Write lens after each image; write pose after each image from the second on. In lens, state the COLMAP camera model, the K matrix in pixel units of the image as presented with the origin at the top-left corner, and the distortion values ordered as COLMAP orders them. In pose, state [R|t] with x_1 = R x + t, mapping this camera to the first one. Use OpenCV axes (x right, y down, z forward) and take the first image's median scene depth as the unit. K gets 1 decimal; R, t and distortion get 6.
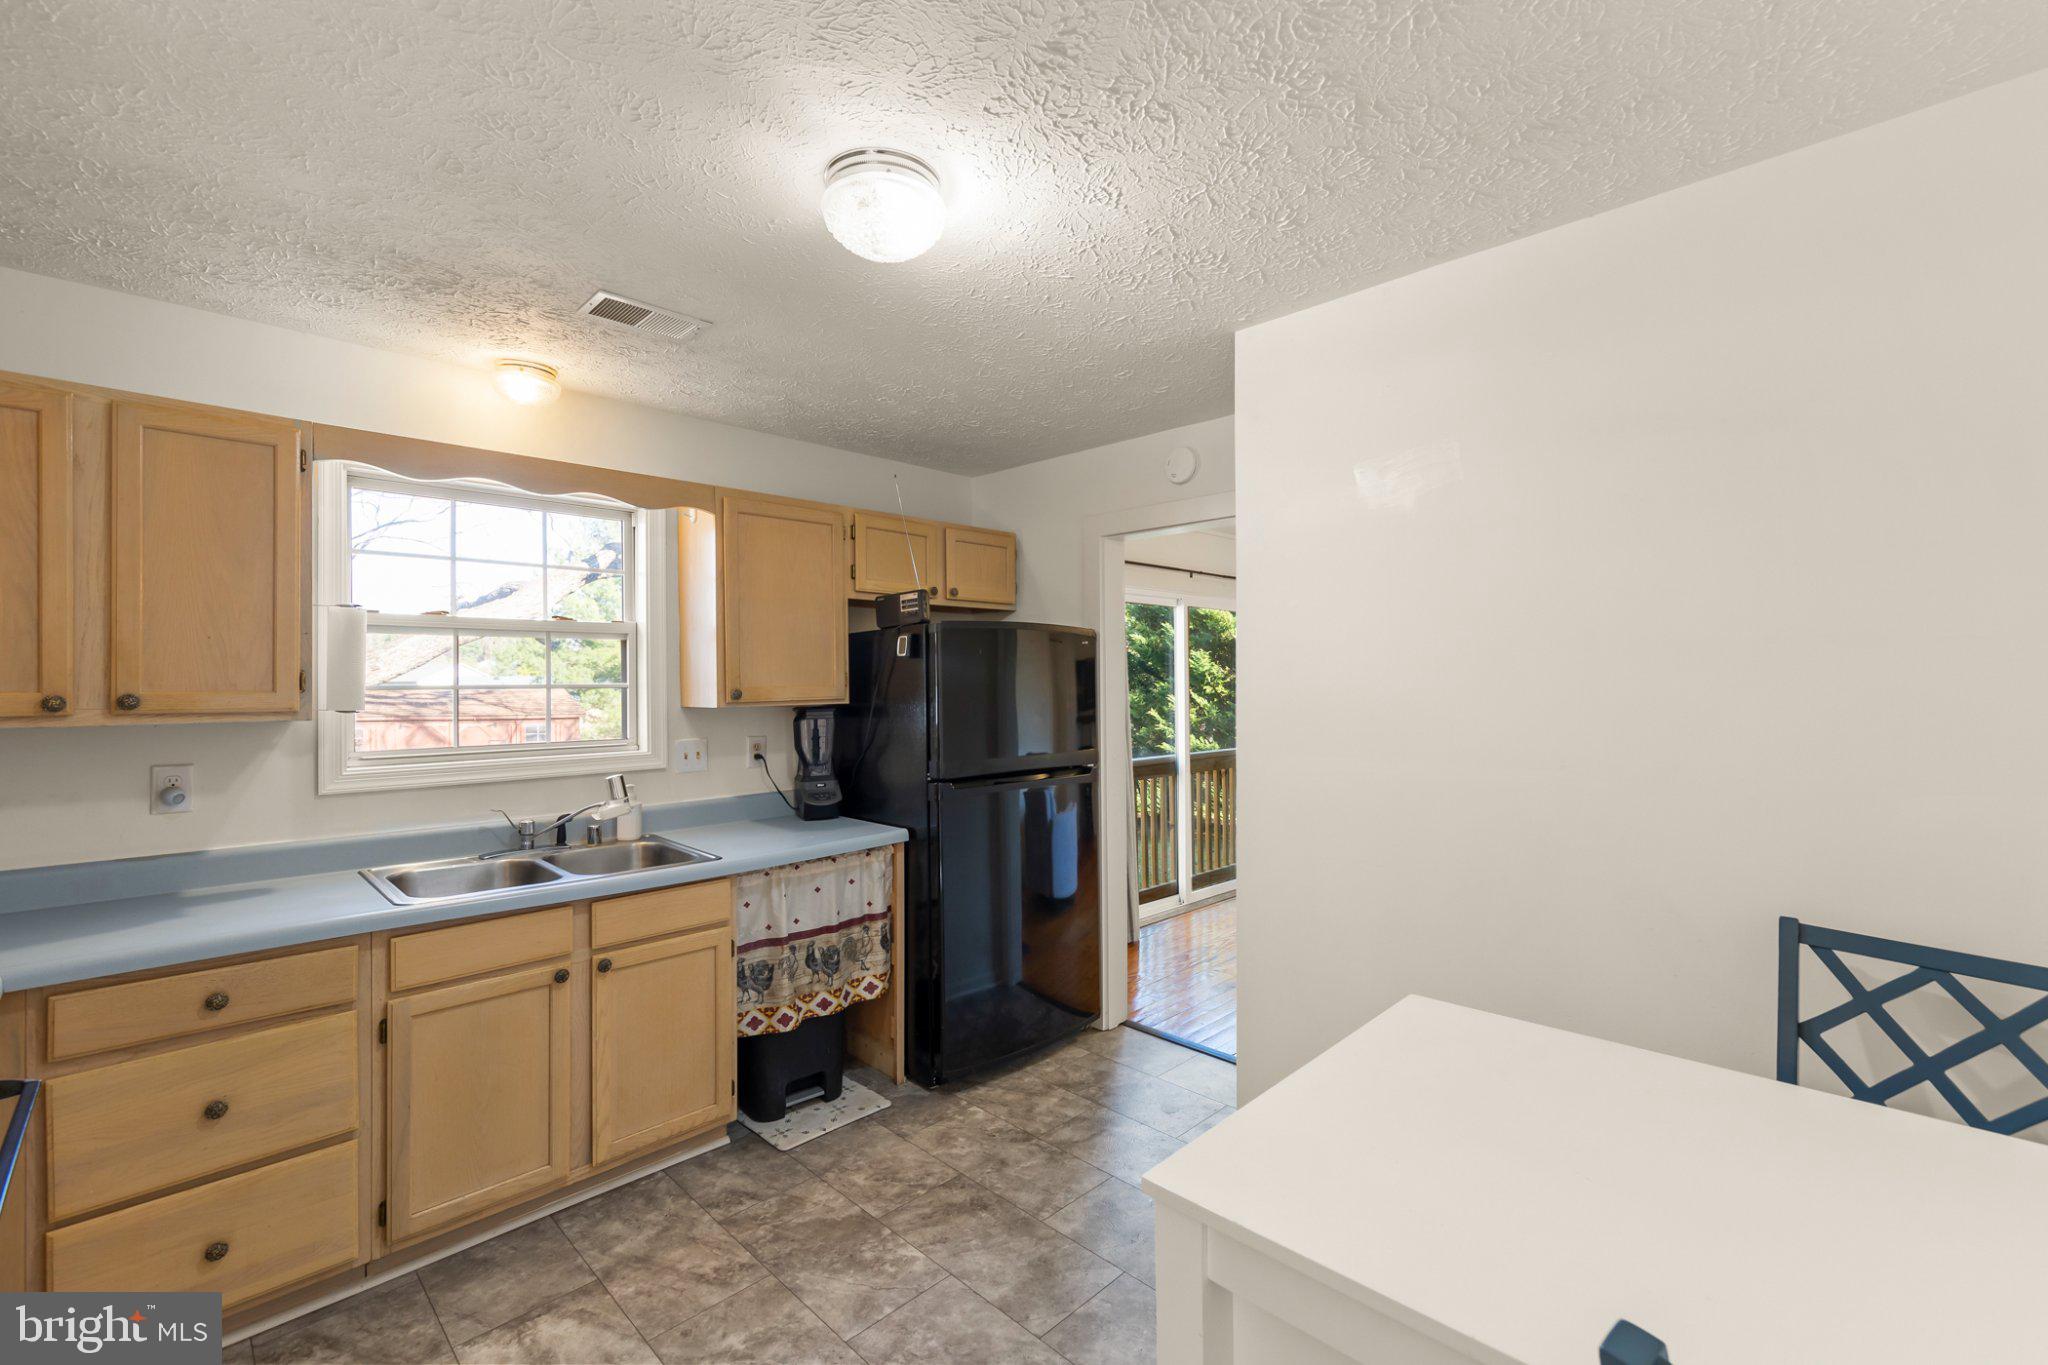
lens RADIAL K [[879.4, 0, 992.0], [0, 879.4, 684.6], [0, 0, 1]] dist [0.008292, 0.000067]
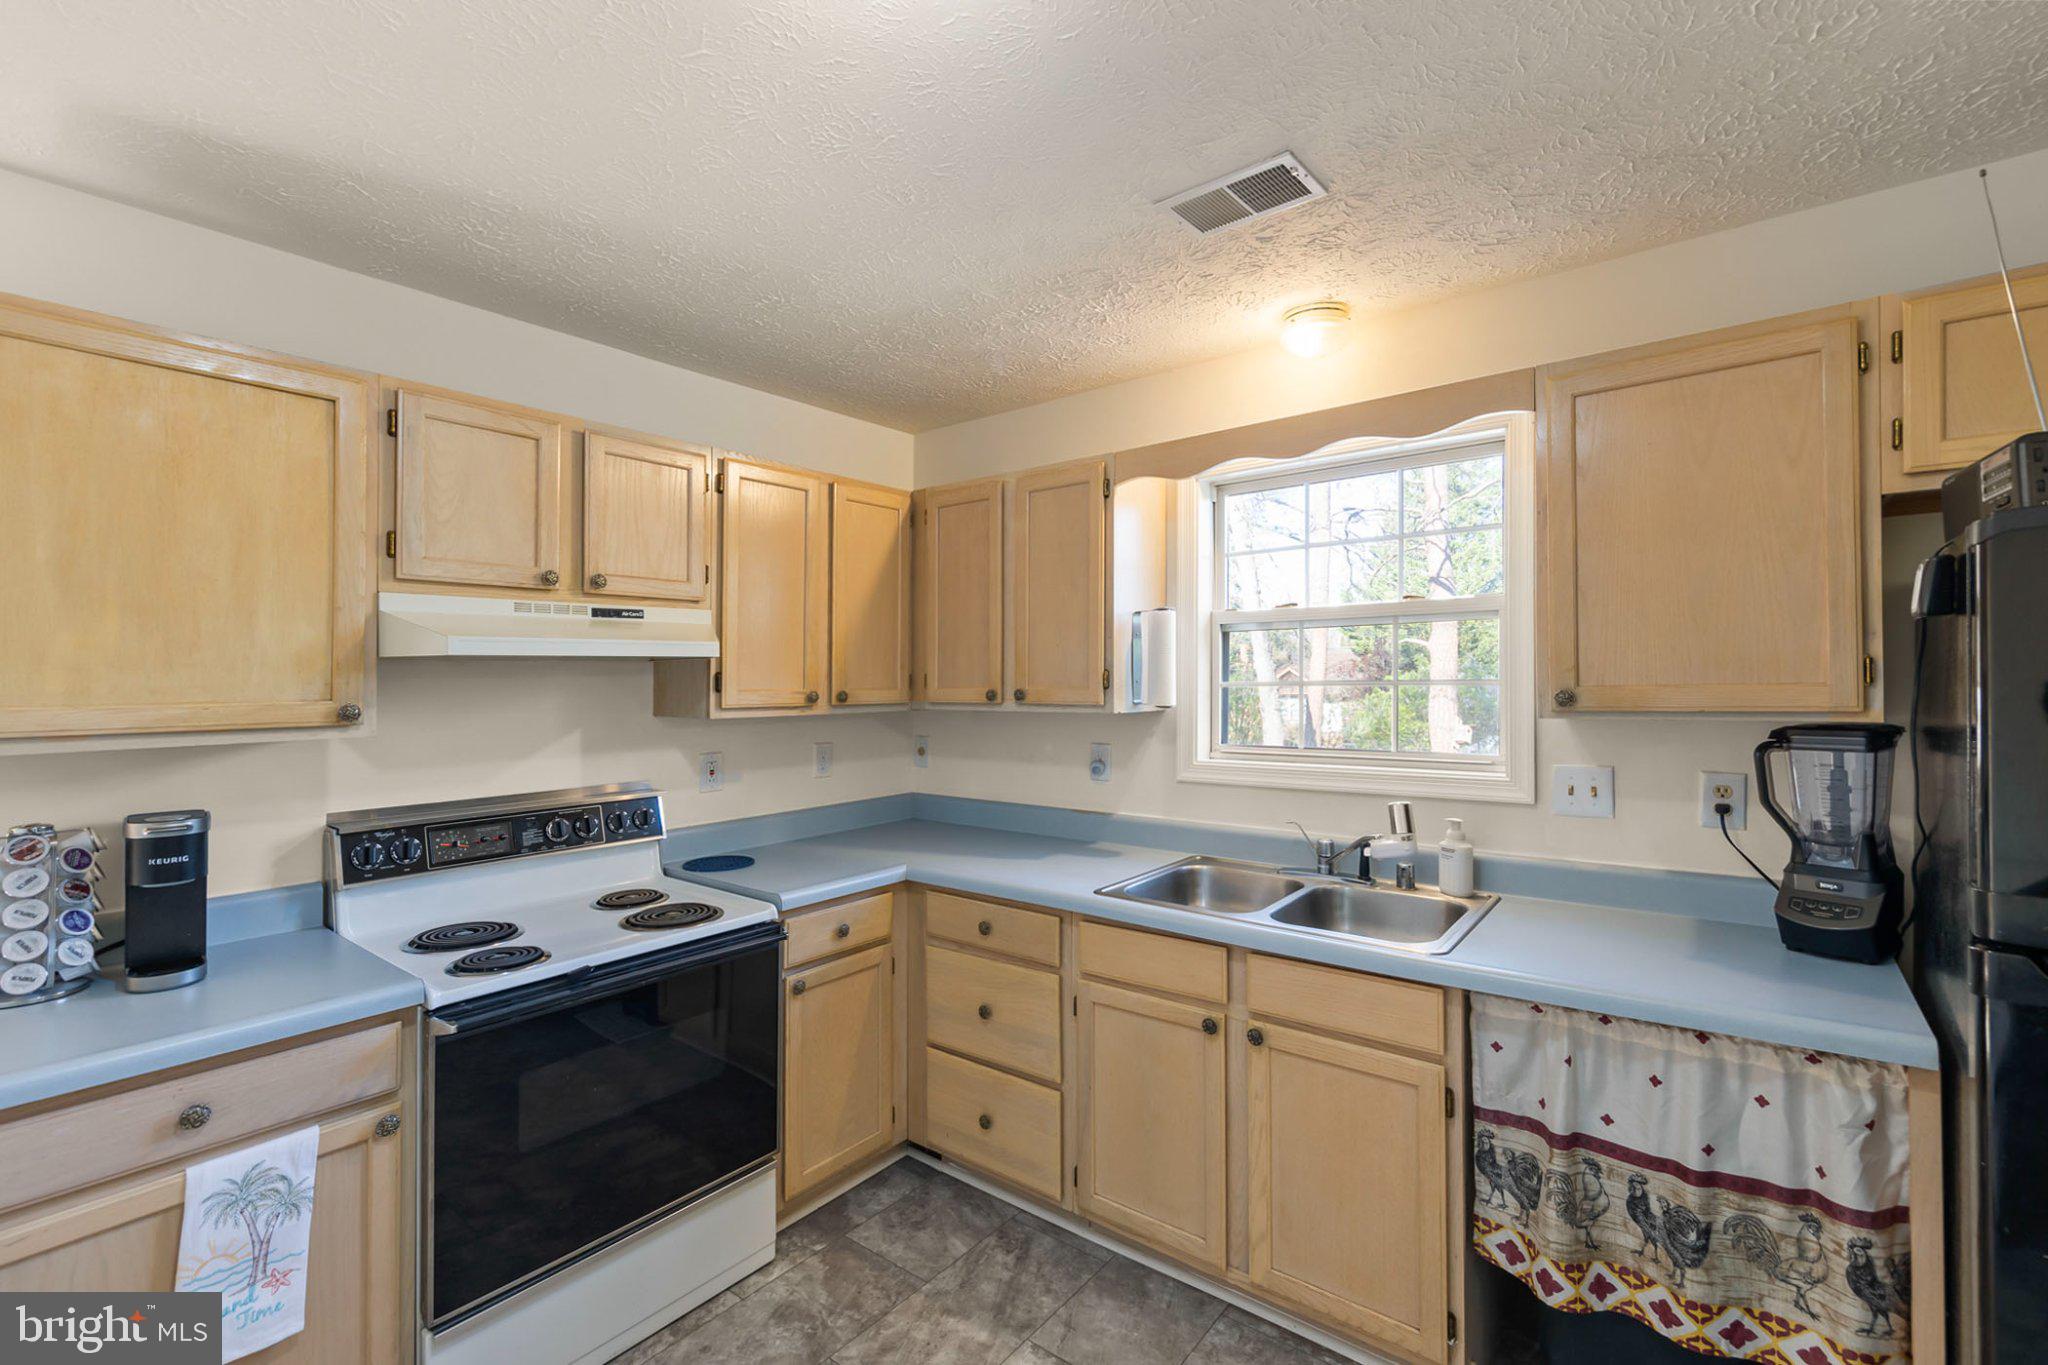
lens RADIAL K [[879.4, 0, 1070.8], [0, 879.4, 668.6], [0, 0, 1]] dist [0.008292, 0.000067]
pose [[0.158658, -0.006739, -0.987311, 0.271484], [0.006674, 0.999961, -0.005753, -0.008703], [0.987311, -0.005677, 0.158696, 0.601746]]
